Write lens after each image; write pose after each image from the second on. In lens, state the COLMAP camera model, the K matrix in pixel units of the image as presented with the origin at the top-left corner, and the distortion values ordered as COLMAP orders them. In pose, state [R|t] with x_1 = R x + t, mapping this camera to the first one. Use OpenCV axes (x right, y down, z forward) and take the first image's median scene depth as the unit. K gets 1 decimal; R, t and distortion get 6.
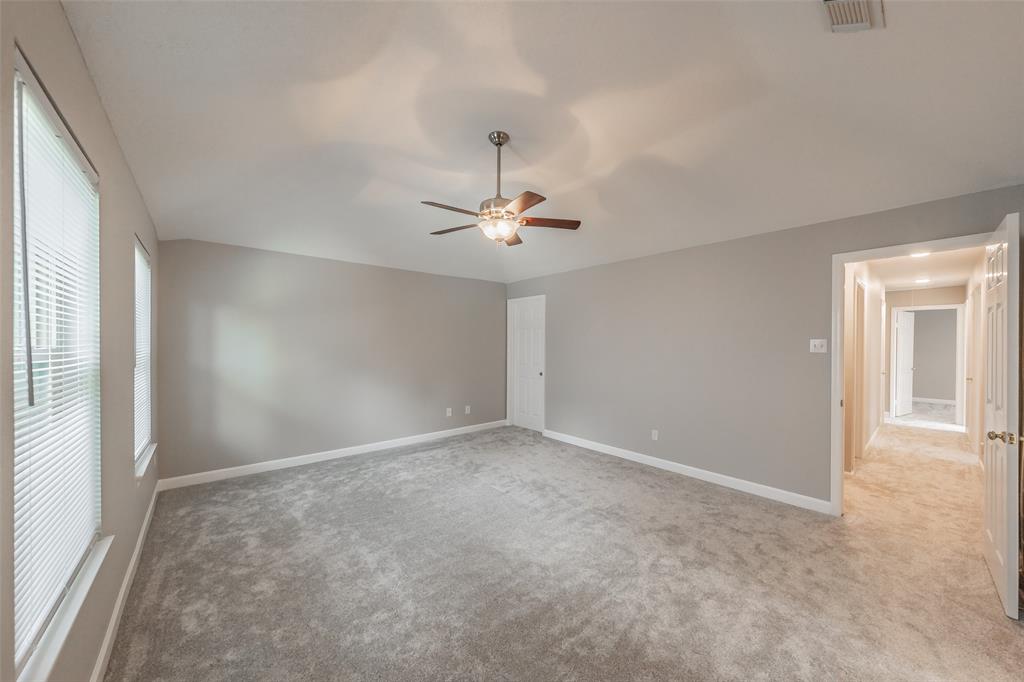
lens RADIAL K [[362.0, 0, 527.8], [0, 362.0, 354.6], [0, 0, 1]] dist [-0.000013, -0.000019]
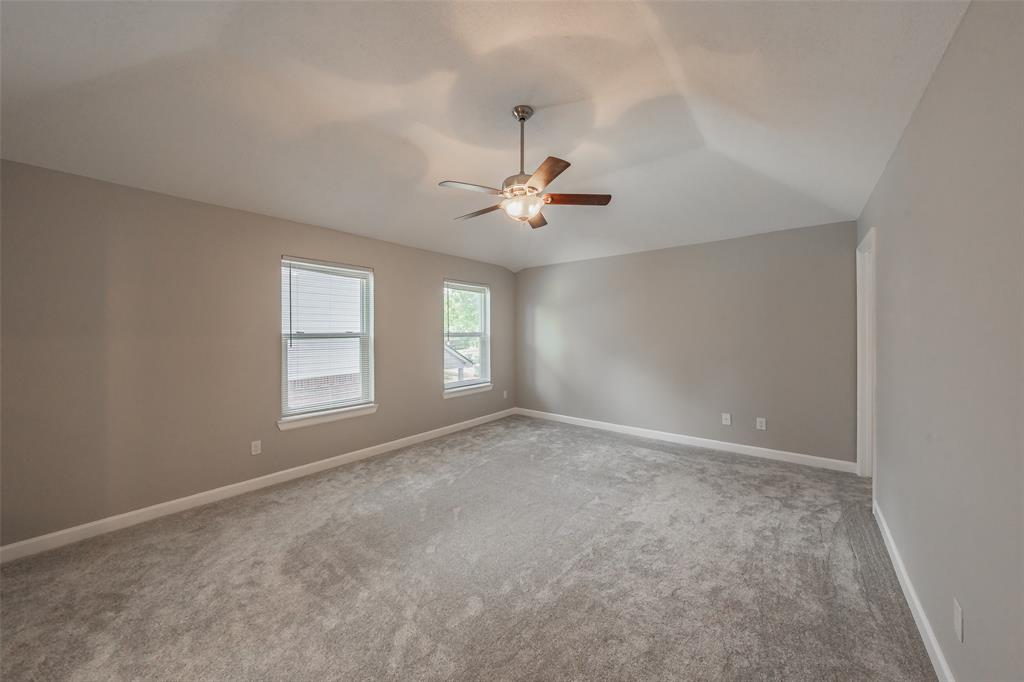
lens RADIAL K [[356.6, 0, 512.0], [0, 356.6, 341.0], [0, 0, 1]] dist [0.000064, -0.000052]
pose [[0.172874, 0.026774, -0.984580, 0.757674], [-0.023481, 0.999458, 0.023056, -0.019976], [0.984664, 0.019133, 0.173409, 0.735289]]
